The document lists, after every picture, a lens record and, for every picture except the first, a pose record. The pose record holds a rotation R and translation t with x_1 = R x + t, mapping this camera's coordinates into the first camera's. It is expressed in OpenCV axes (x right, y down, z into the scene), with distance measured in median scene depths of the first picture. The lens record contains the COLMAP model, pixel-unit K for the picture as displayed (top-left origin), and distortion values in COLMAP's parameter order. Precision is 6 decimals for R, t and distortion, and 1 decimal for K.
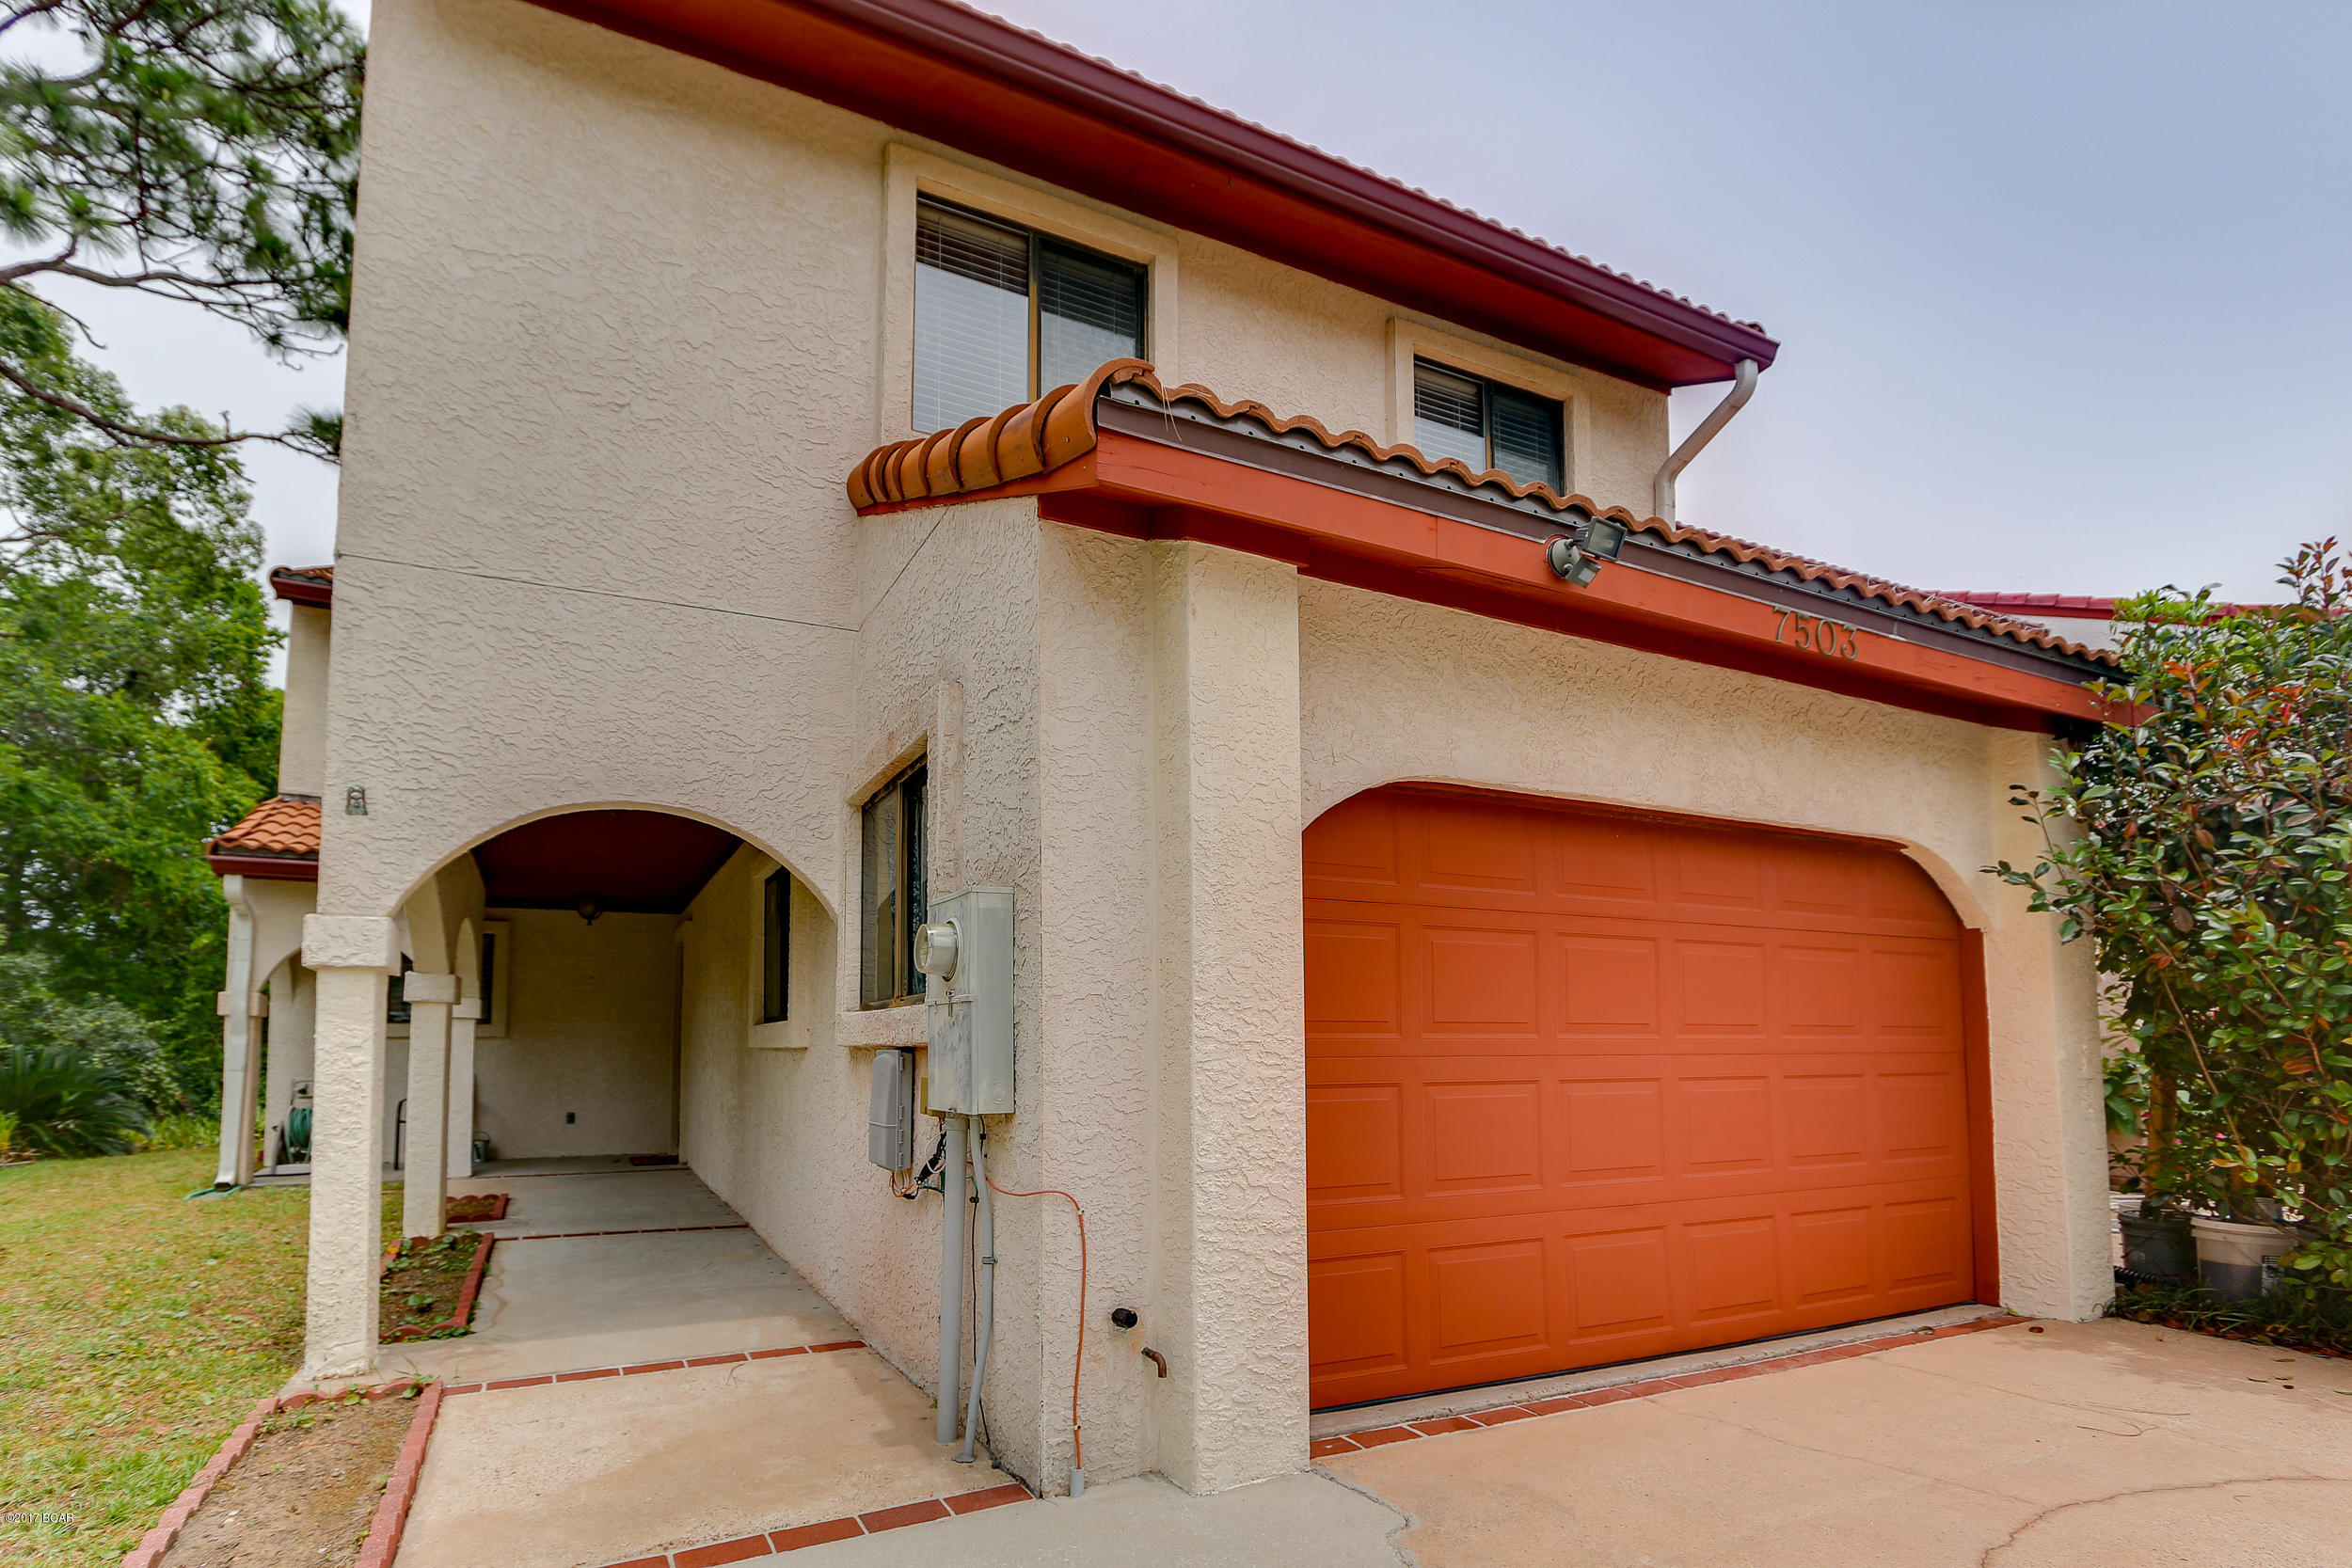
lens RADIAL K [[1109.1, 0, 1171.2], [0, 1109.1, 982.6], [0, 0, 1]] dist [-0.014382, 0.000516]
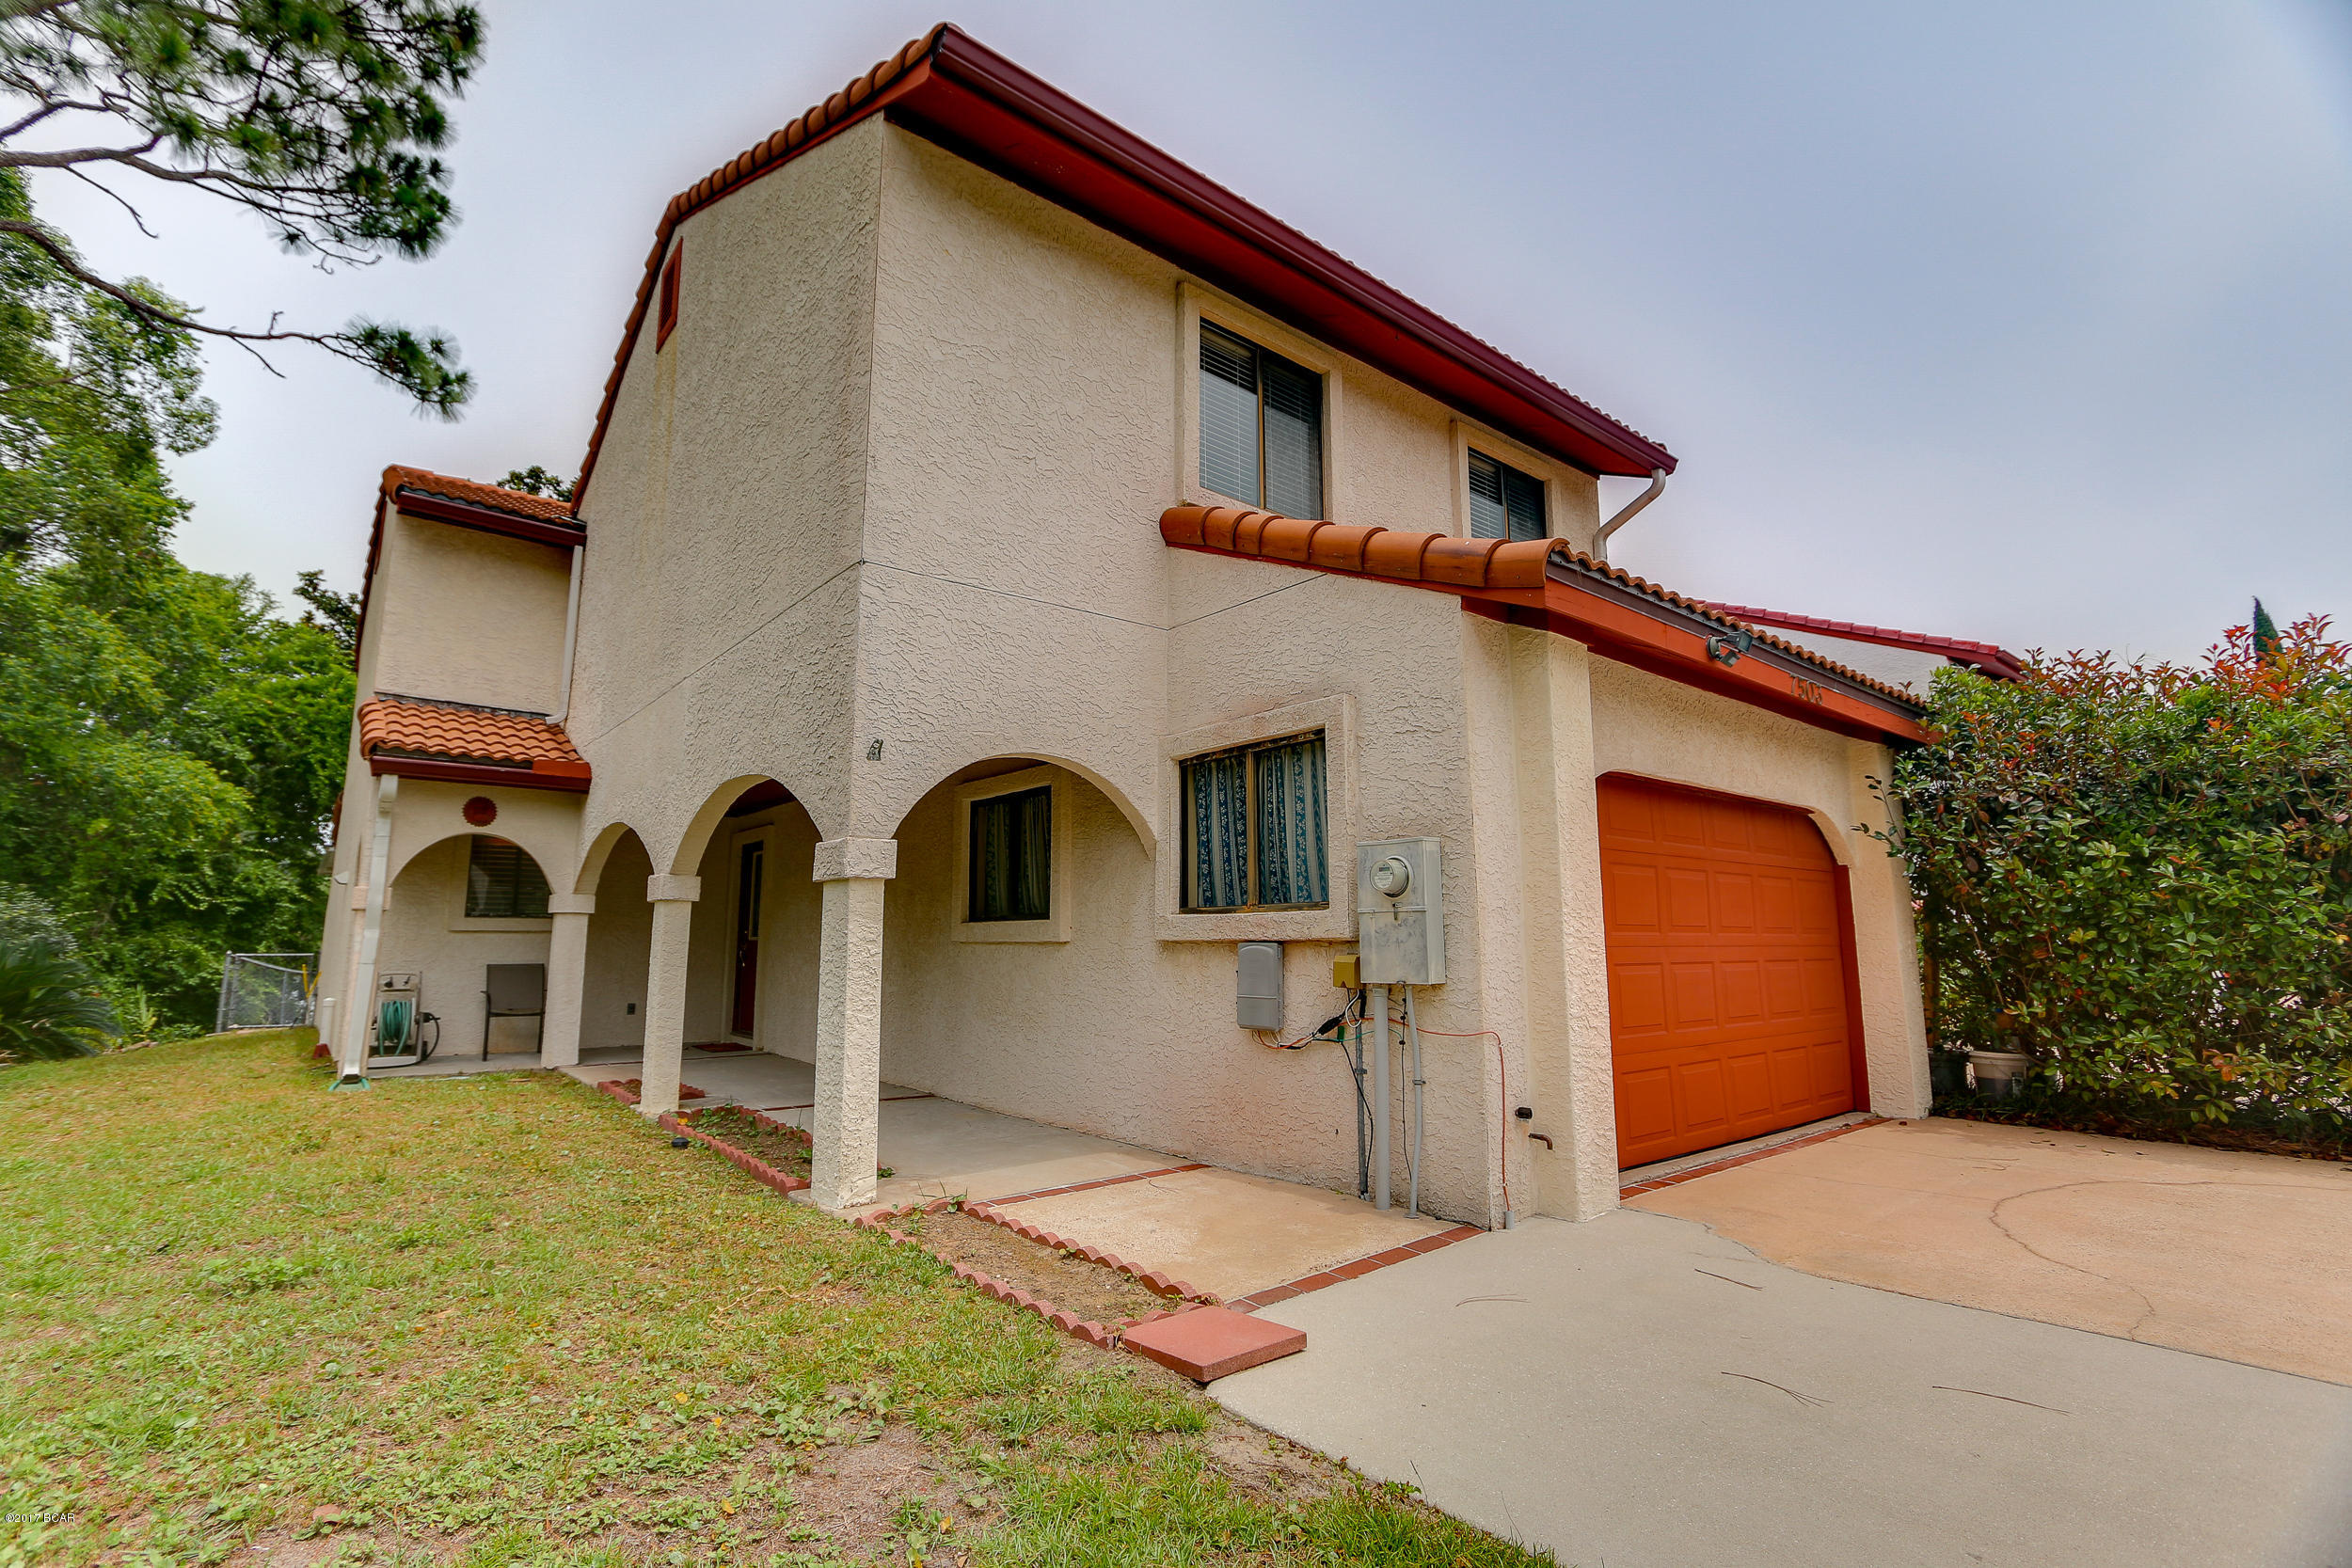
lens RADIAL K [[1090.3, 0, 1159.8], [0, 1090.3, 783.8], [0, 0, 1]] dist [-0.020721, 0.004377]
pose [[0.970794, 0.036257, 0.237161, -0.658175], [-0.015014, 0.995758, -0.090773, -0.012055], [-0.239446, 0.084561, 0.967220, -0.292476]]
